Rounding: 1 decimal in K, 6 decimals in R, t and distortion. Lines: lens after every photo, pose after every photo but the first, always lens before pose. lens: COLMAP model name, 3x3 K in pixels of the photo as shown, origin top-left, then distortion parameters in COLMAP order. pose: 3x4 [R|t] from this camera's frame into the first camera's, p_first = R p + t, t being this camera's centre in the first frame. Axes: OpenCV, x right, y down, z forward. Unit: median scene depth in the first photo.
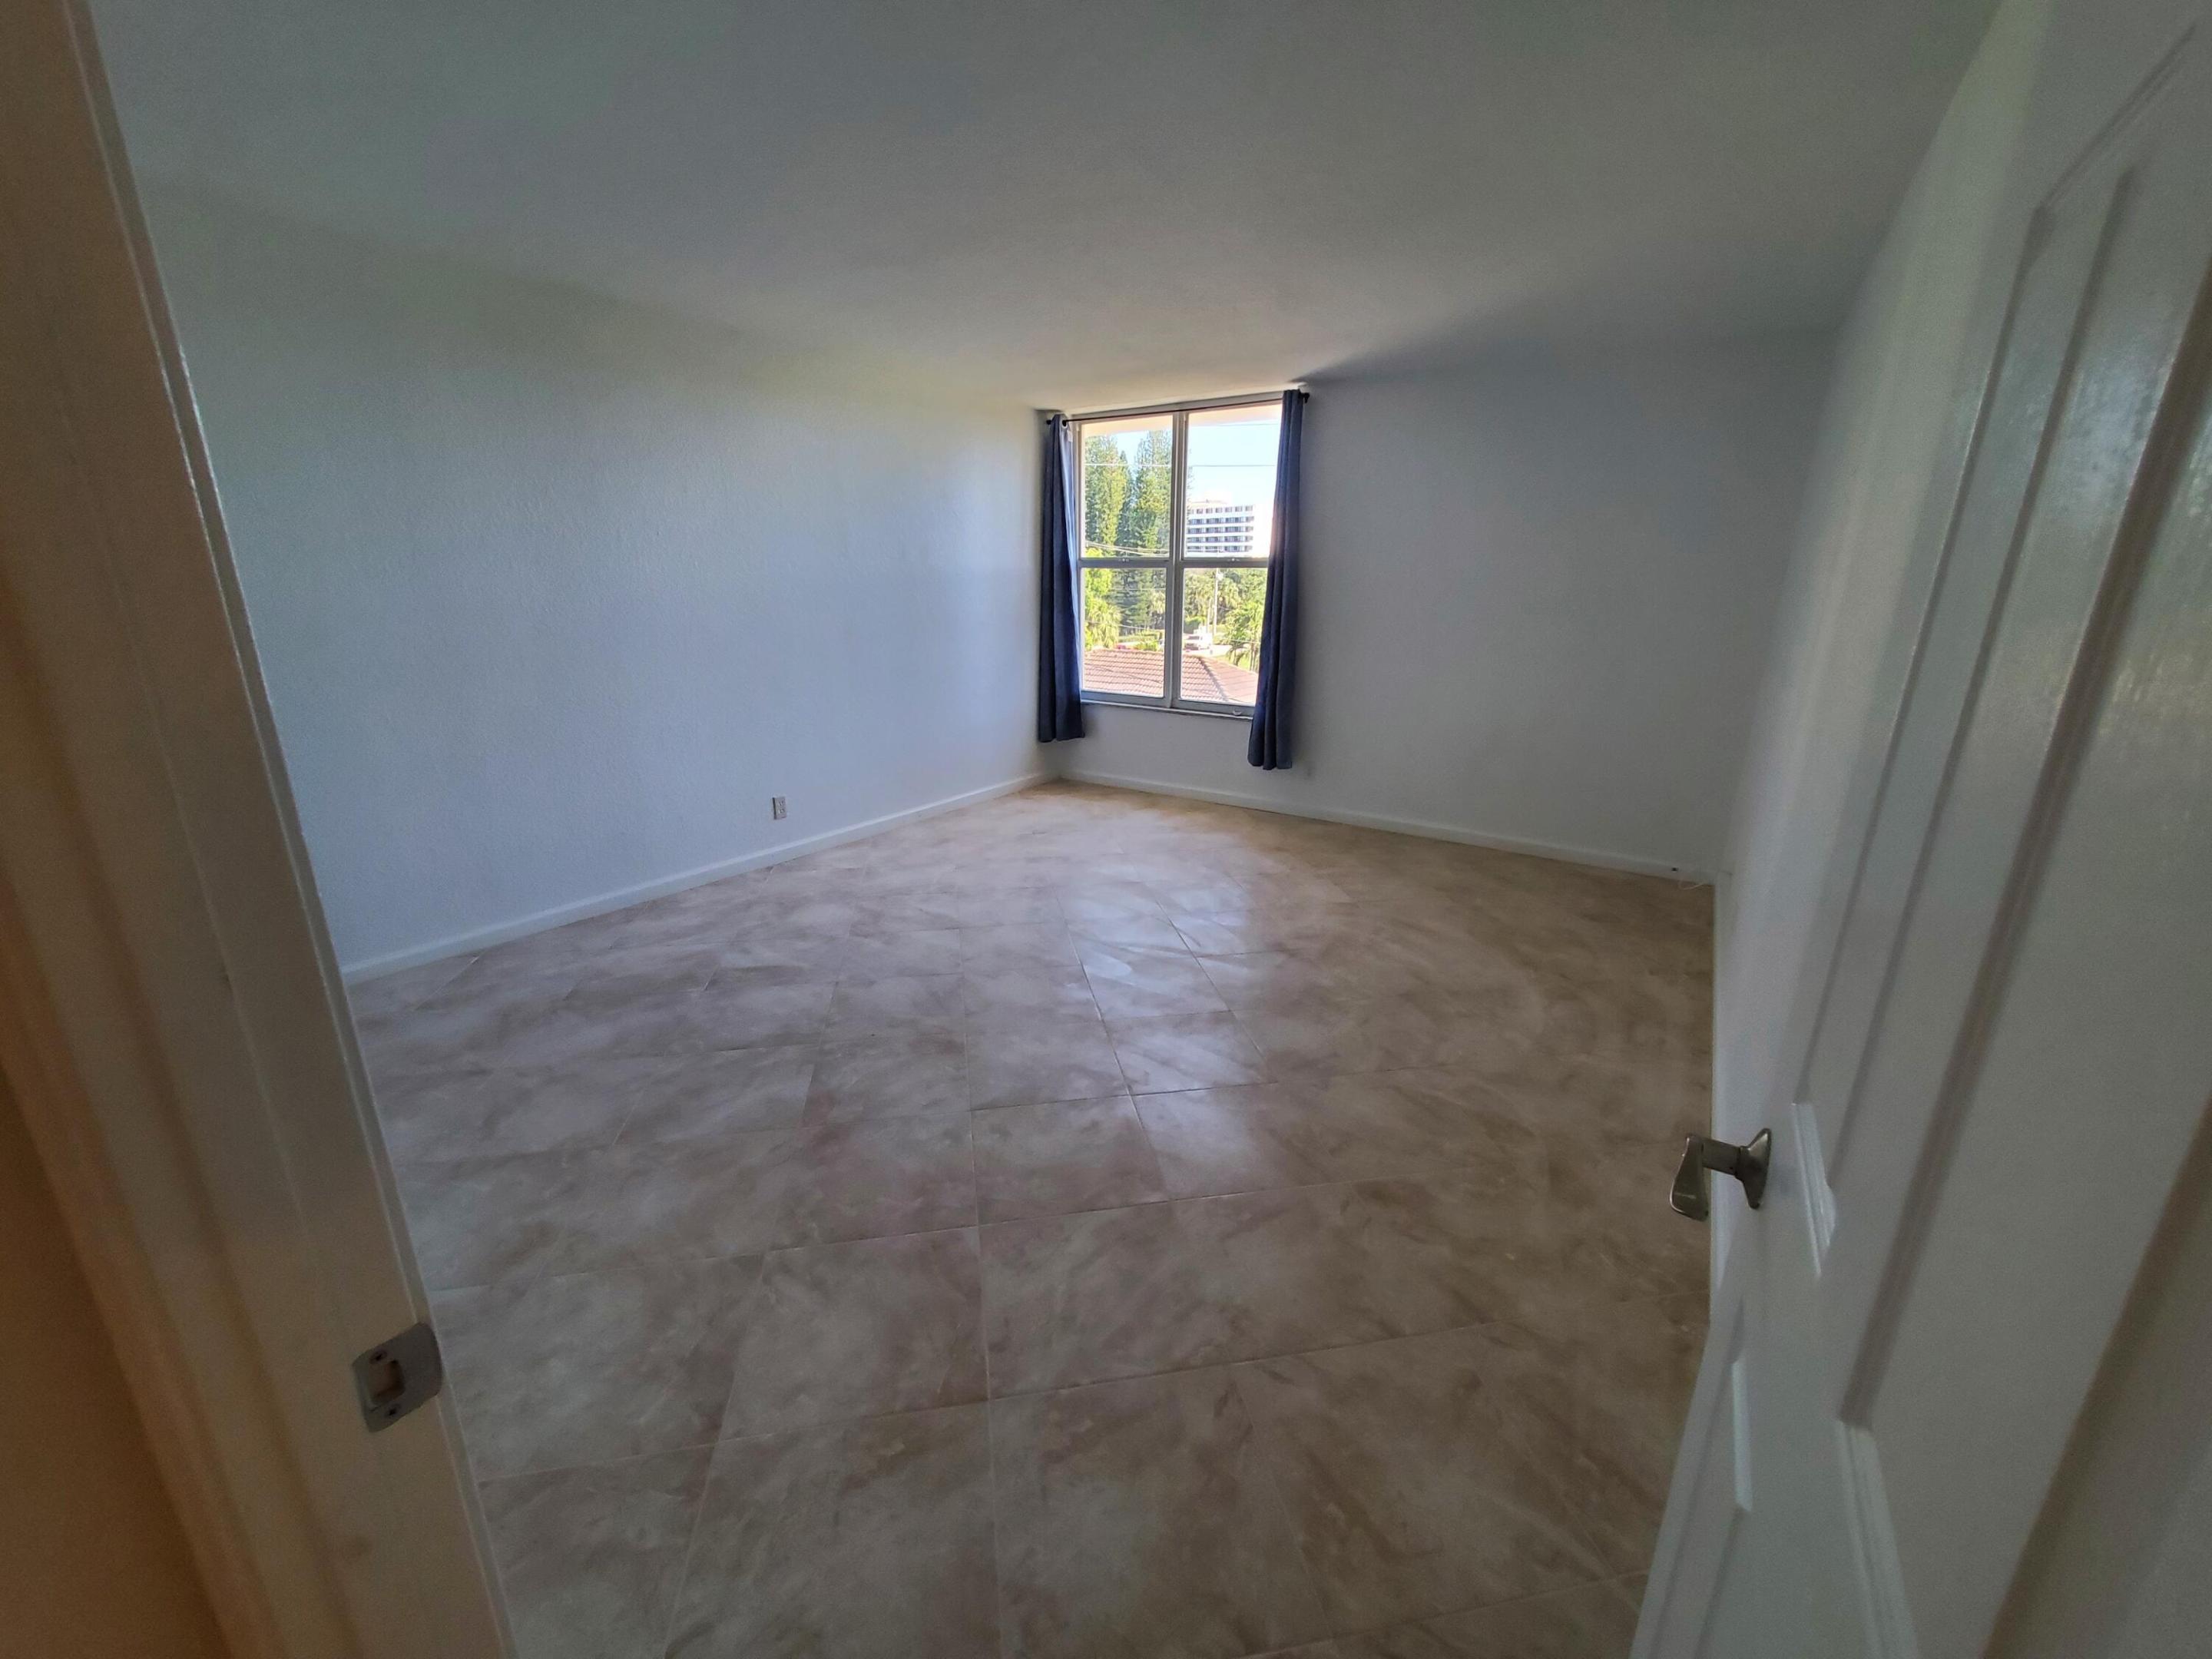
lens RADIAL K [[874.0, 0, 1121.3], [0, 874.0, 826.8], [0, 0, 1]] dist [0.007514, -0.000430]
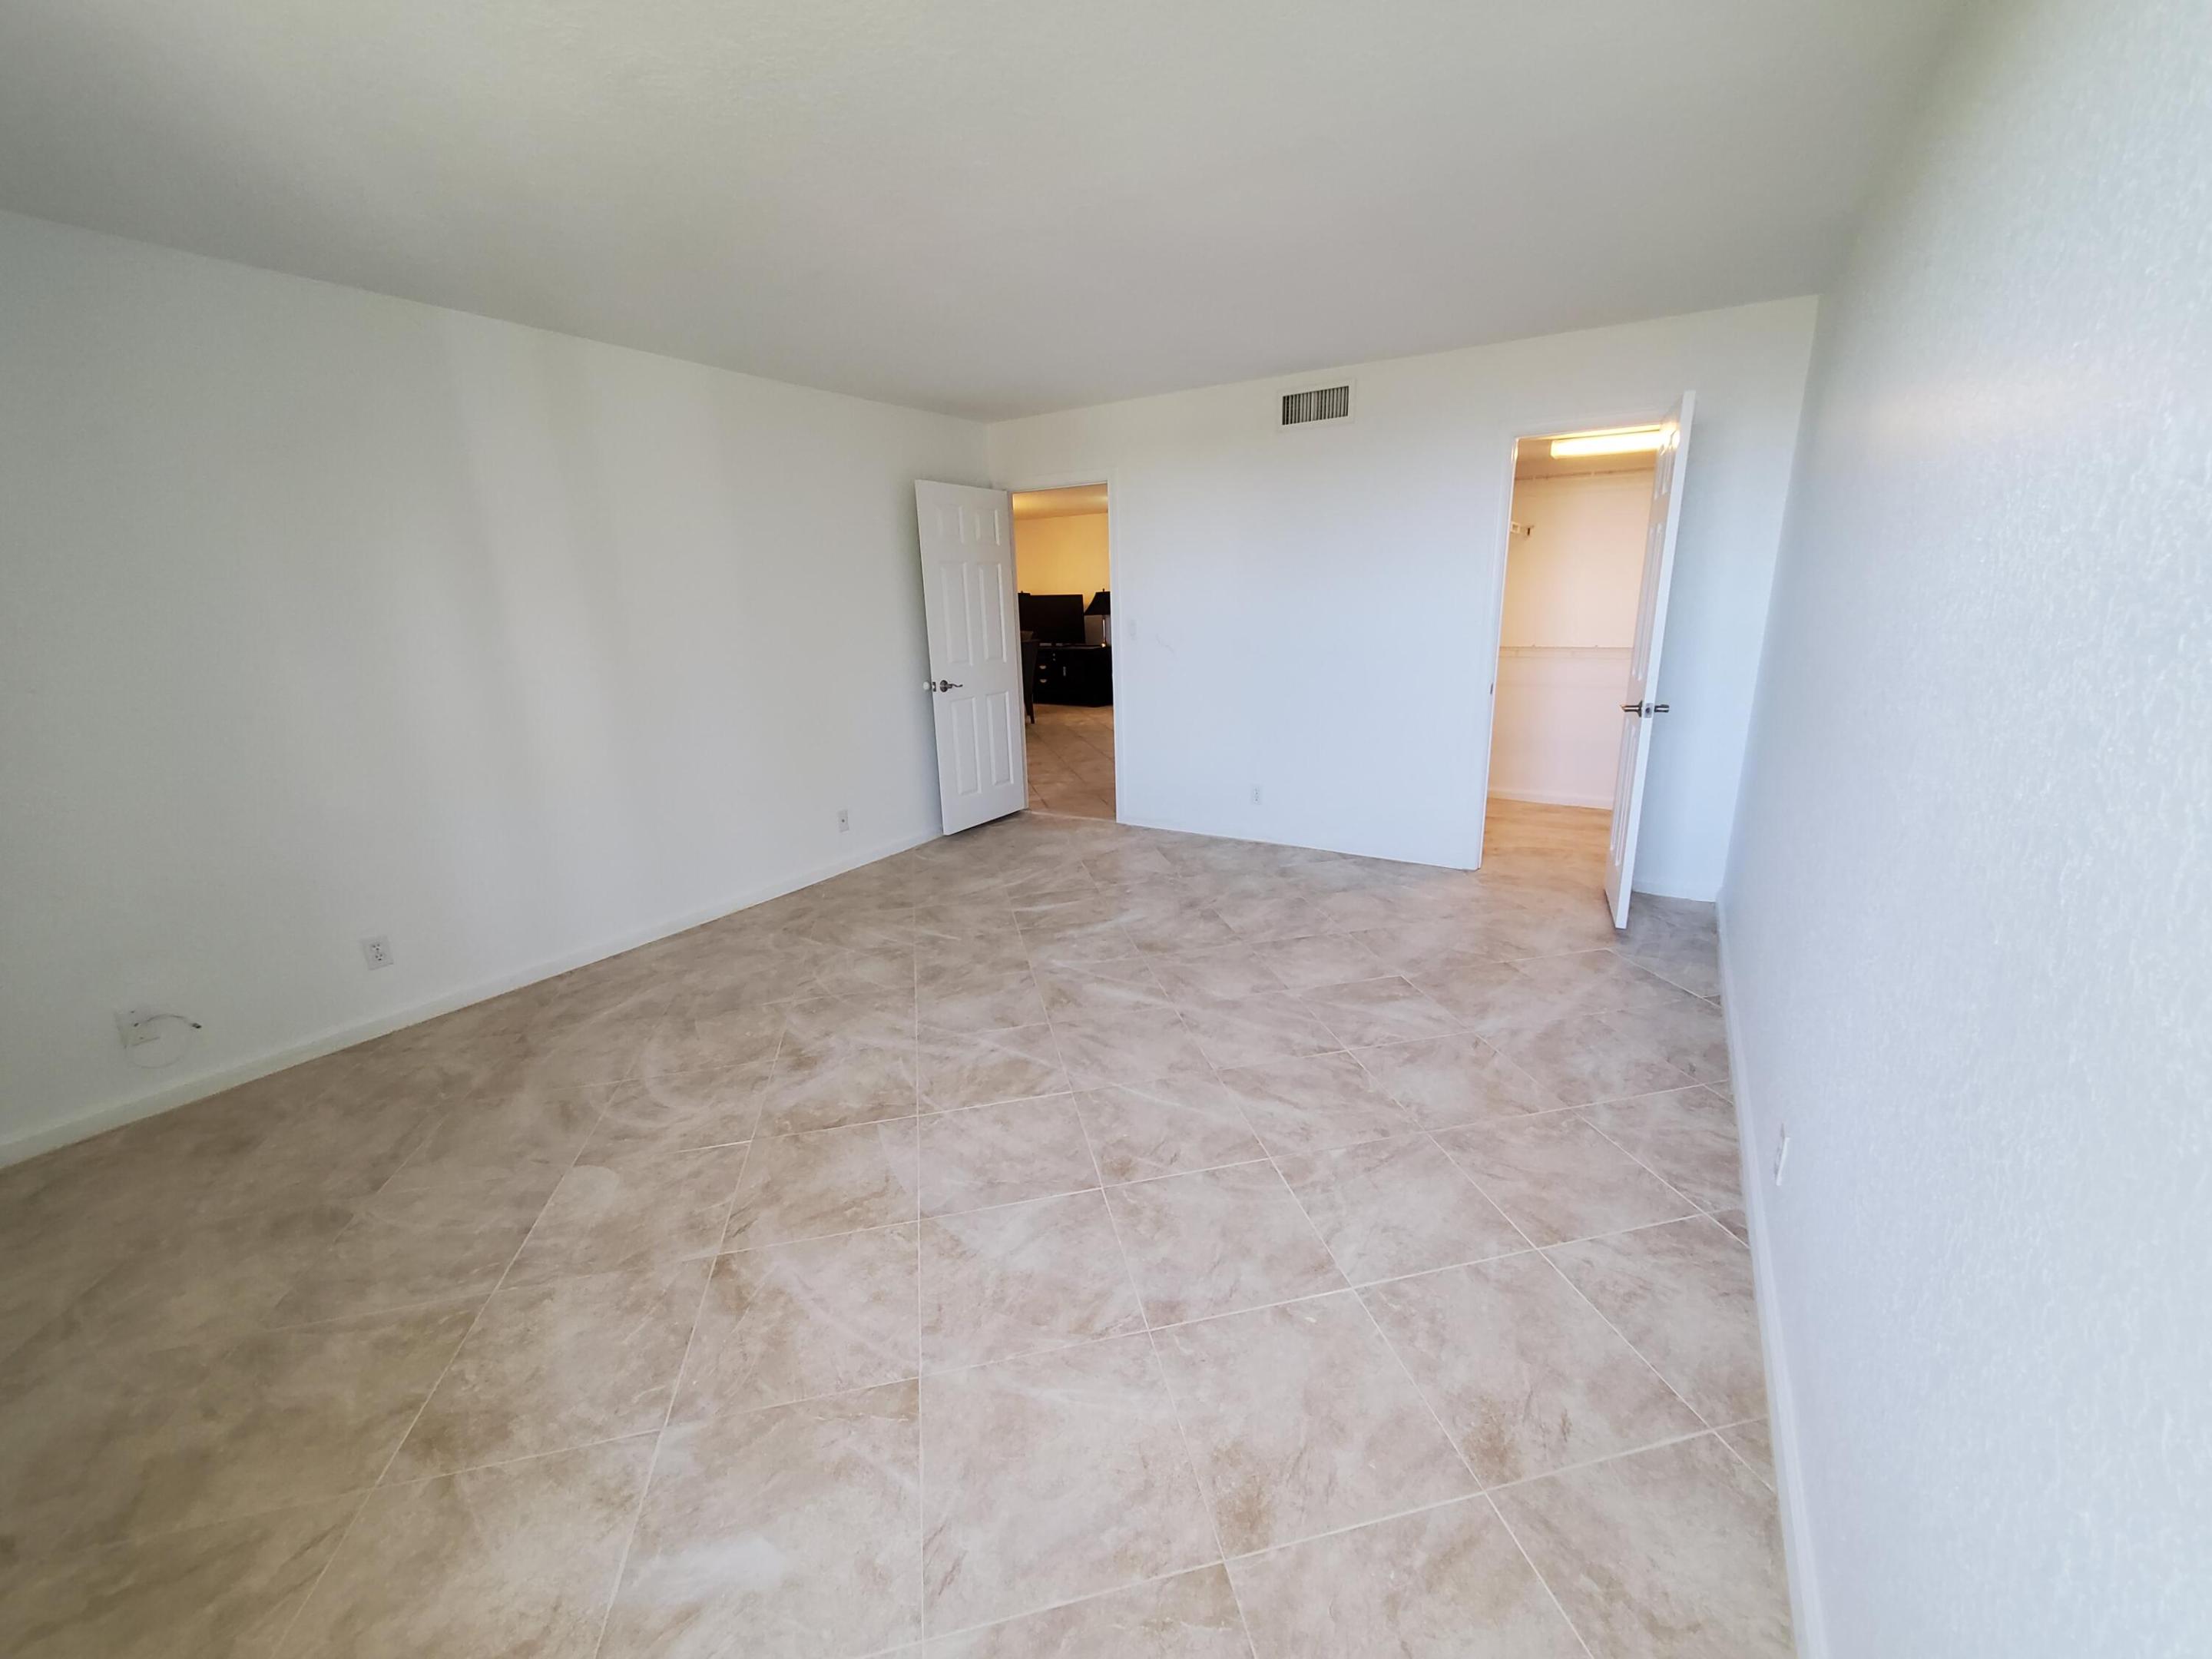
lens RADIAL K [[874.0, 0, 1121.3], [0, 874.0, 826.8], [0, 0, 1]] dist [0.007514, -0.000430]
pose [[-0.999481, 0.021970, -0.023562, -0.108001], [0.006788, 0.858589, 0.512620, -0.500287], [0.031492, 0.512194, -0.858292, 1.739103]]
